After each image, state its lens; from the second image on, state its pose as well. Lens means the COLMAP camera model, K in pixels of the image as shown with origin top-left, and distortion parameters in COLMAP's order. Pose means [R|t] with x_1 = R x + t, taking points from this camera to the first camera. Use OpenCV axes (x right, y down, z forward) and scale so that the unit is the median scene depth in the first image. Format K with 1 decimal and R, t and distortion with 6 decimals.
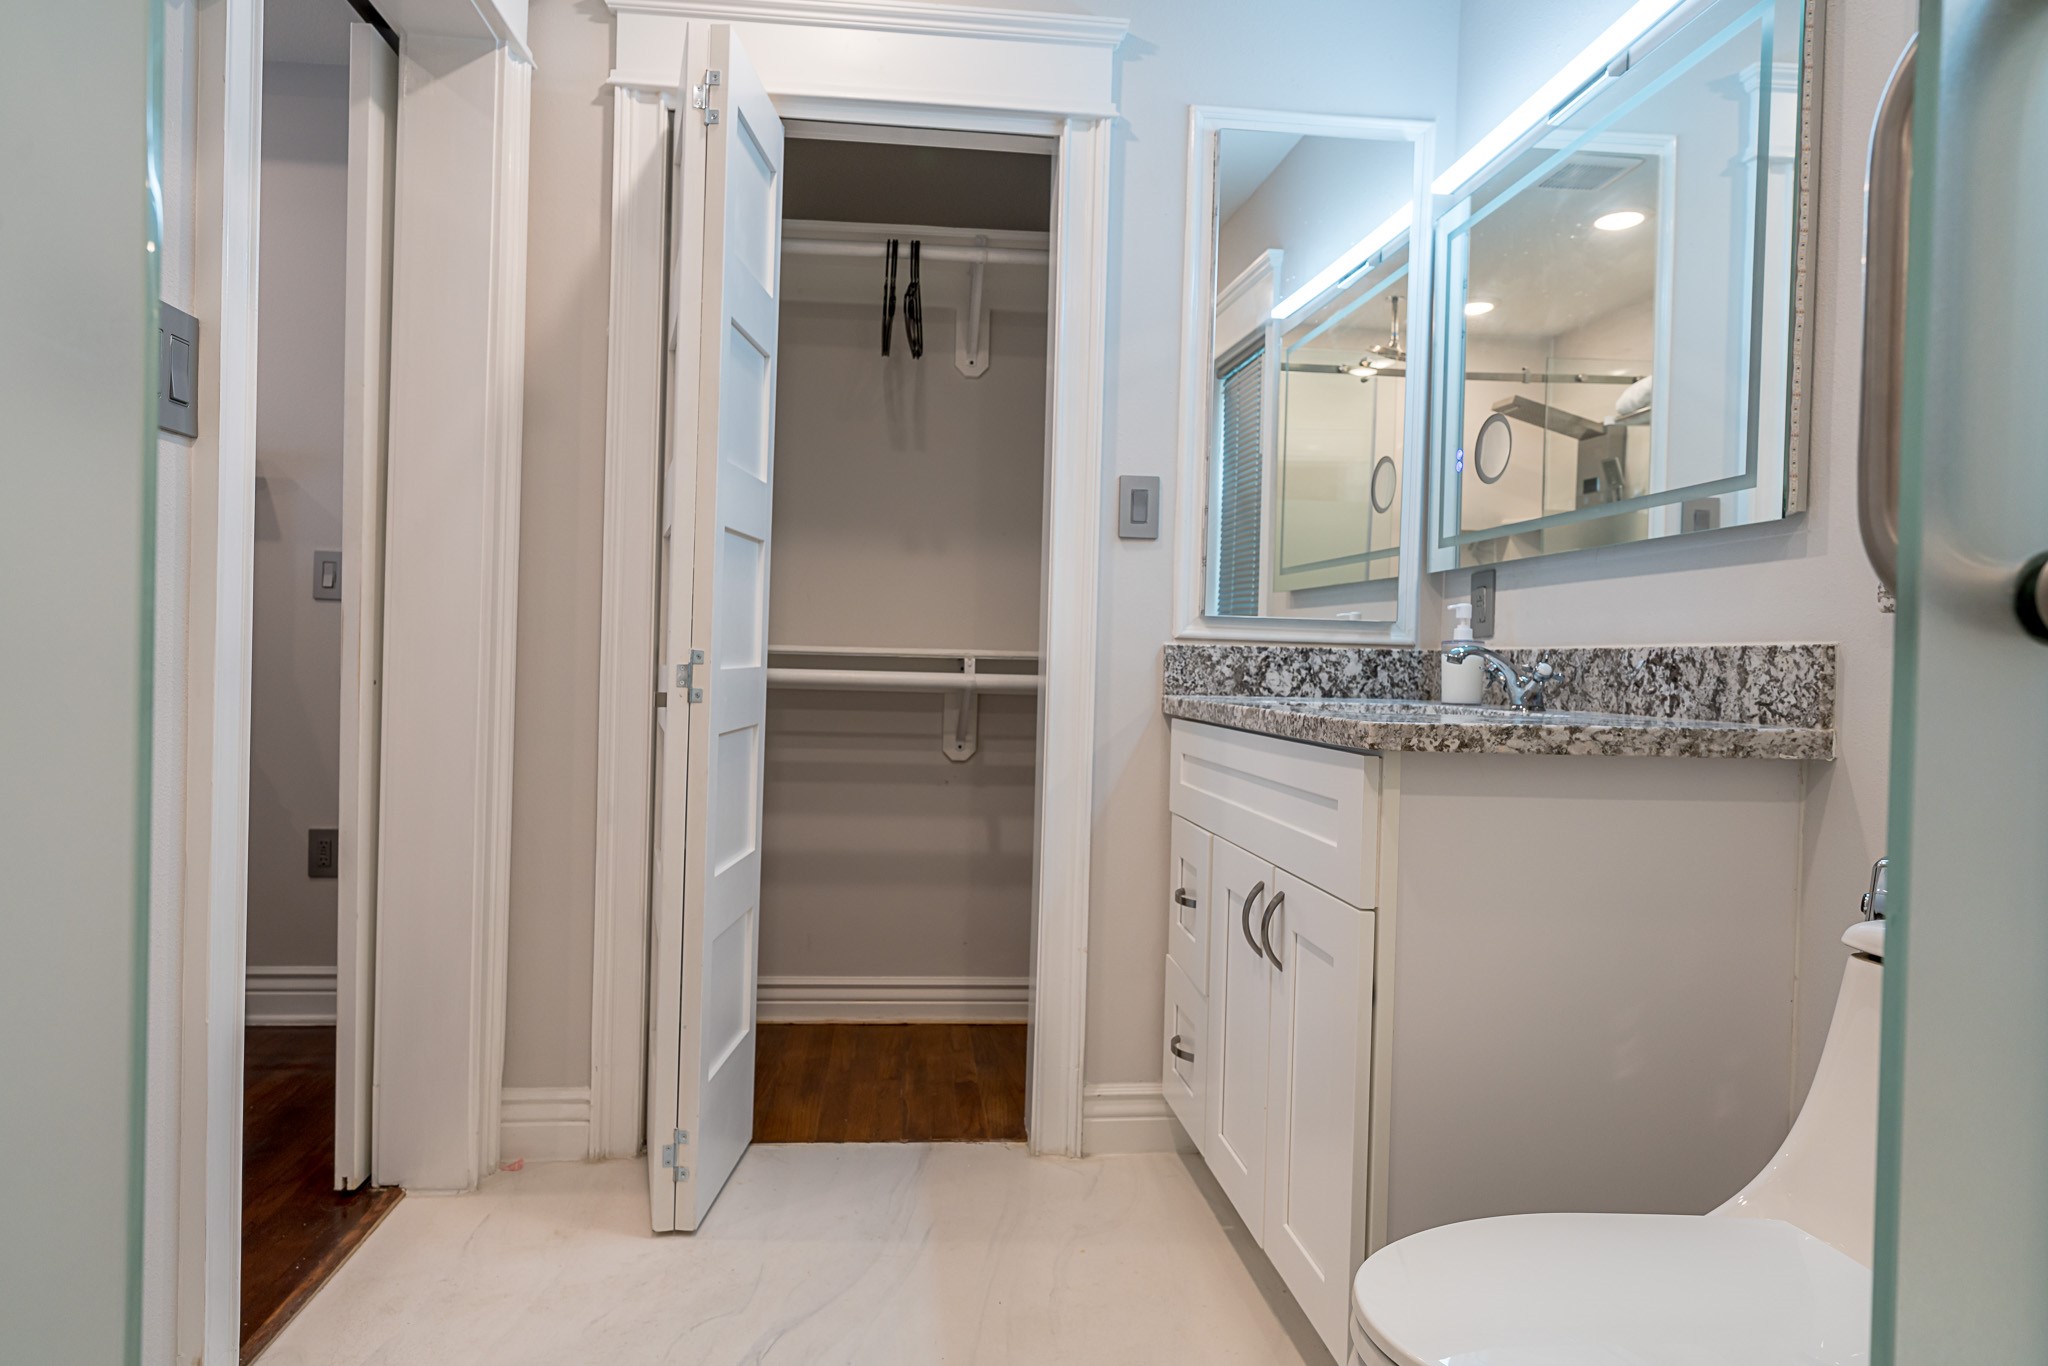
lens RADIAL K [[1147.5, 0, 962.1], [0, 1147.5, 675.5], [0, 0, 1]] dist [0.000478, 0.002743]
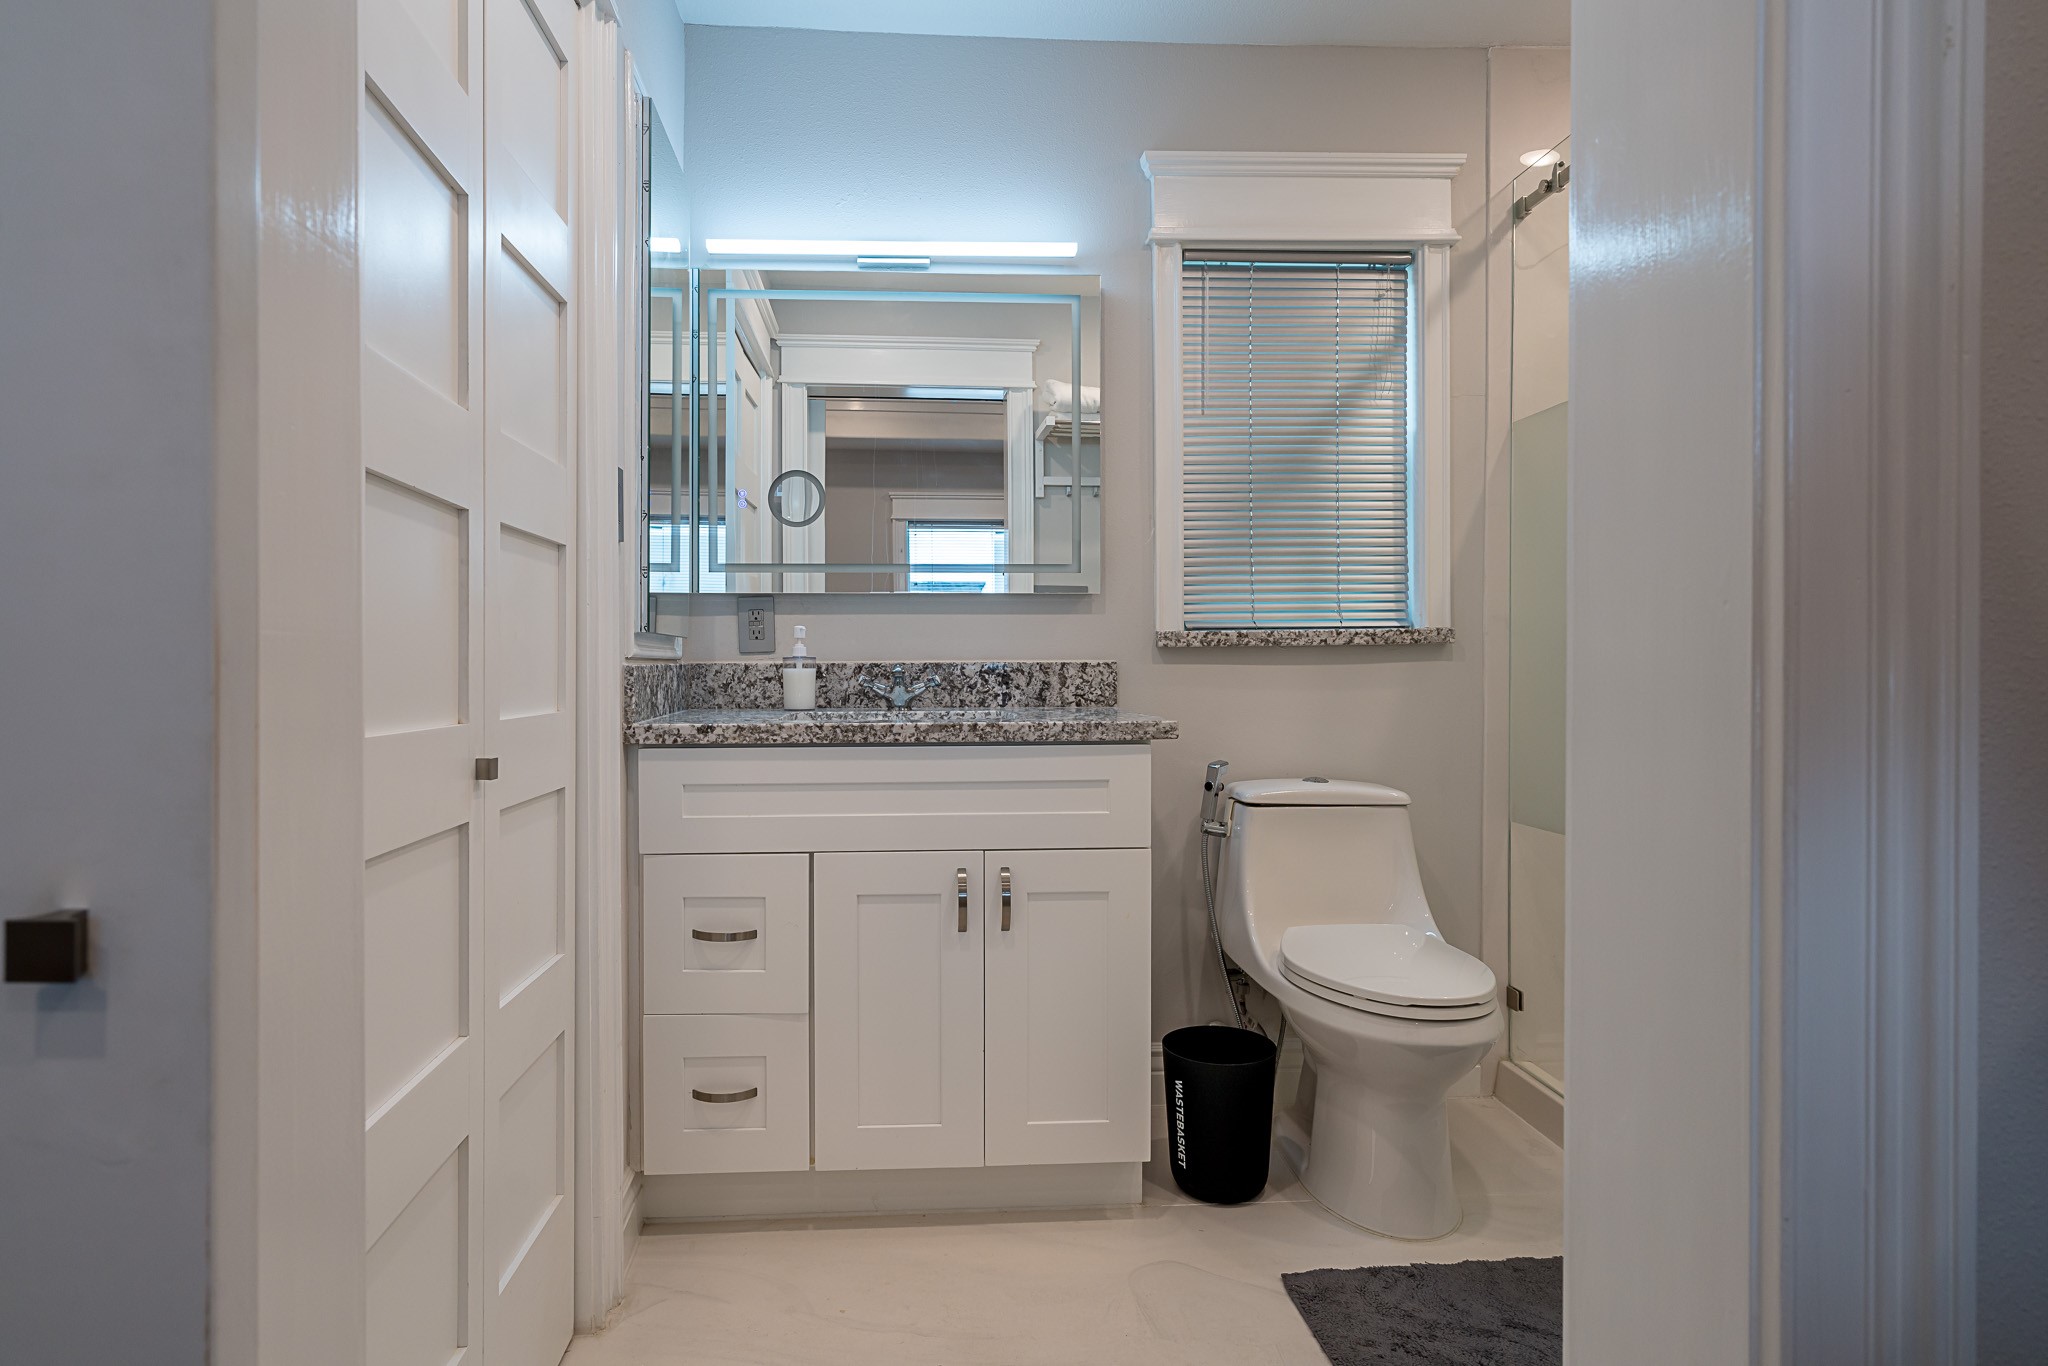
lens RADIAL K [[1169.9, 0, 946.0], [0, 1169.9, 671.7], [0, 0, 1]] dist [-0.005727, 0.001933]
pose [[0.029591, -0.034461, 0.998968, -0.892454], [0.016931, 0.999279, 0.033970, -0.061431], [-0.999419, 0.015908, 0.030153, 0.925298]]
